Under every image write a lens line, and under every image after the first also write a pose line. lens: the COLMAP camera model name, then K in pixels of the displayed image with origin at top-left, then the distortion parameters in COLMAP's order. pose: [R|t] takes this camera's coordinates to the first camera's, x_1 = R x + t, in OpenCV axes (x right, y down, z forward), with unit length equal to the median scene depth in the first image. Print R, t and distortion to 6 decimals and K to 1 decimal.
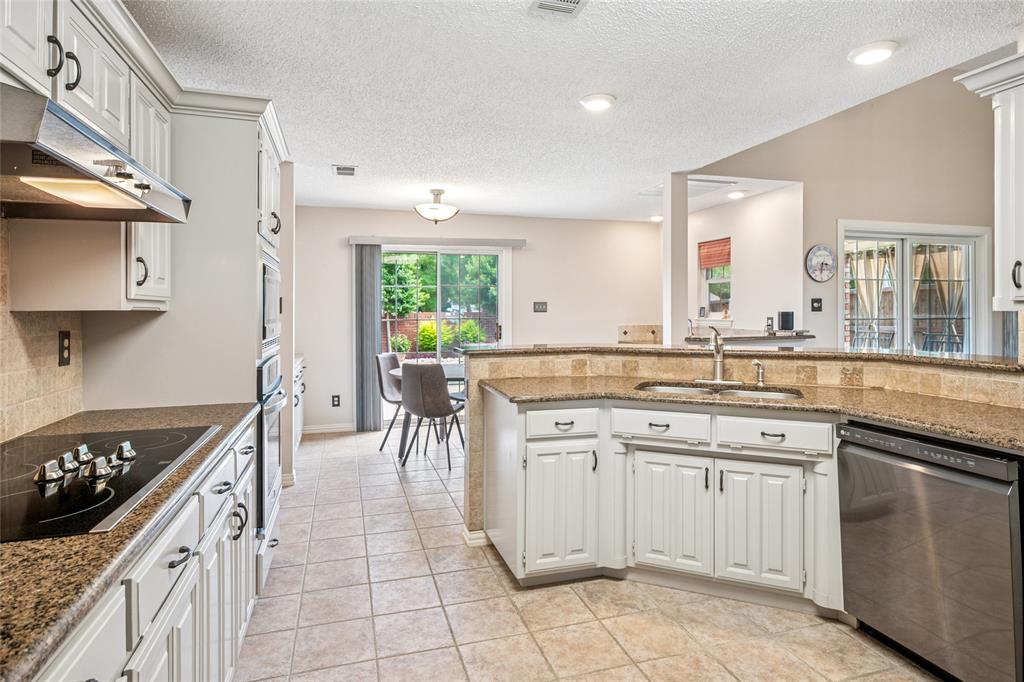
lens RADIAL K [[560.9, 0, 513.6], [0, 560.9, 312.4], [0, 0, 1]] dist [-0.000188, -0.000008]
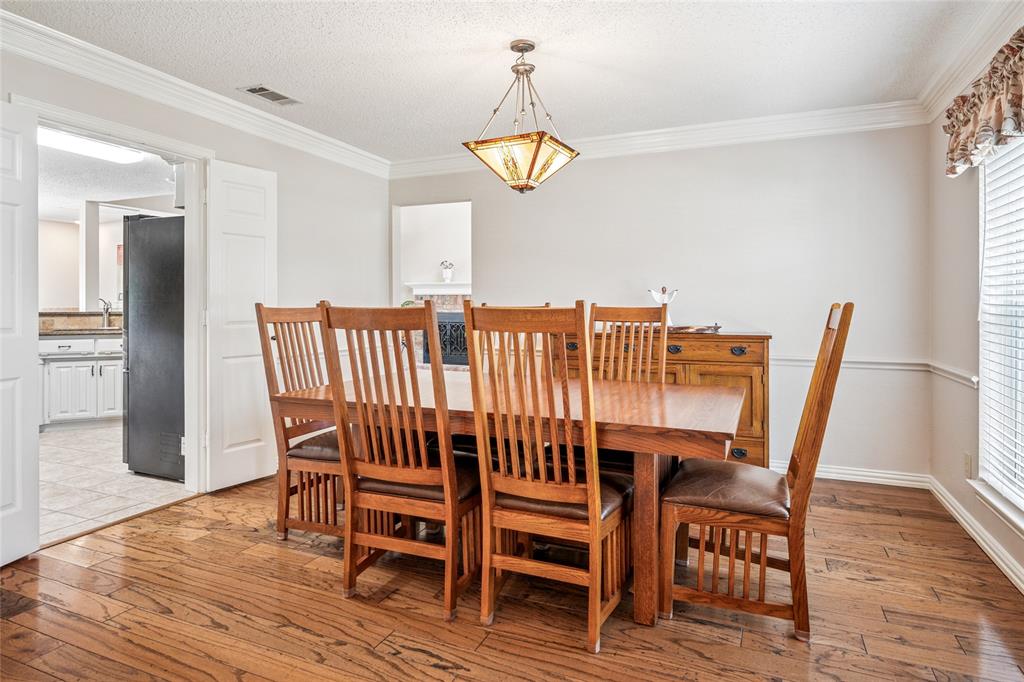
lens RADIAL K [[577.0, 0, 509.9], [0, 577.0, 306.4], [0, 0, 1]] dist [0.000994, 0.001071]
pose [[0.647309, 0.001236, 0.762227, -0.289229], [-0.004175, 0.999989, 0.001924, 0.047775], [-0.762216, -0.004427, 0.647307, -1.575369]]
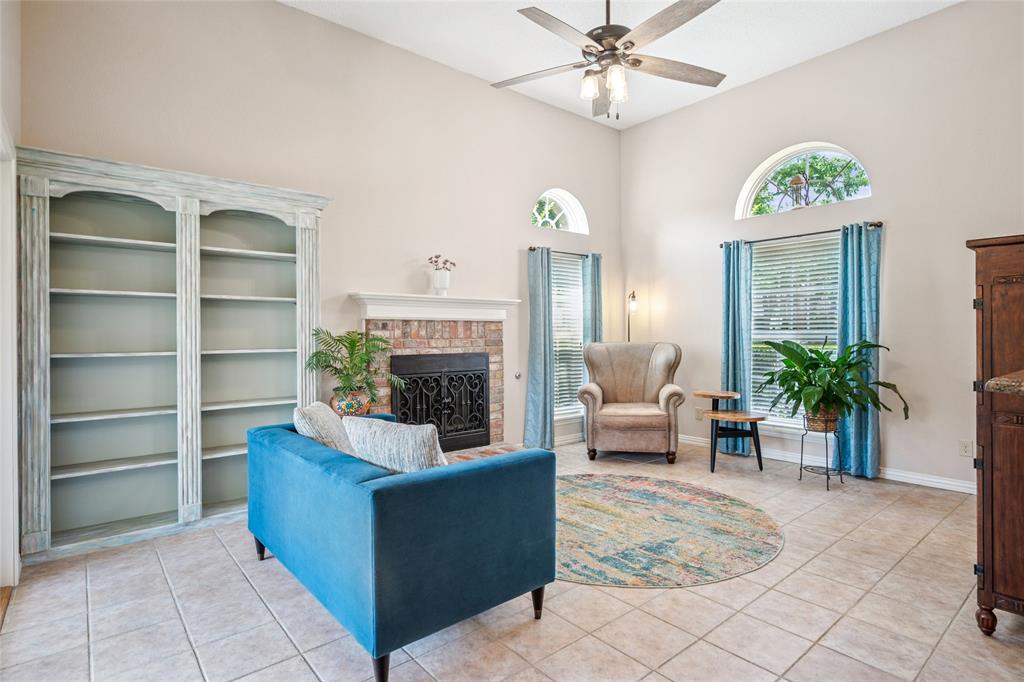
lens RADIAL K [[529.7, 0, 508.9], [0, 529.7, 335.6], [0, 0, 1]] dist [-0.002414, -0.001315]
pose [[-0.388352, 0.006353, 0.921489, 0.547484], [0.005737, 0.999974, -0.004476, 0.043860], [-0.921493, 0.003548, -0.388378, 1.622926]]
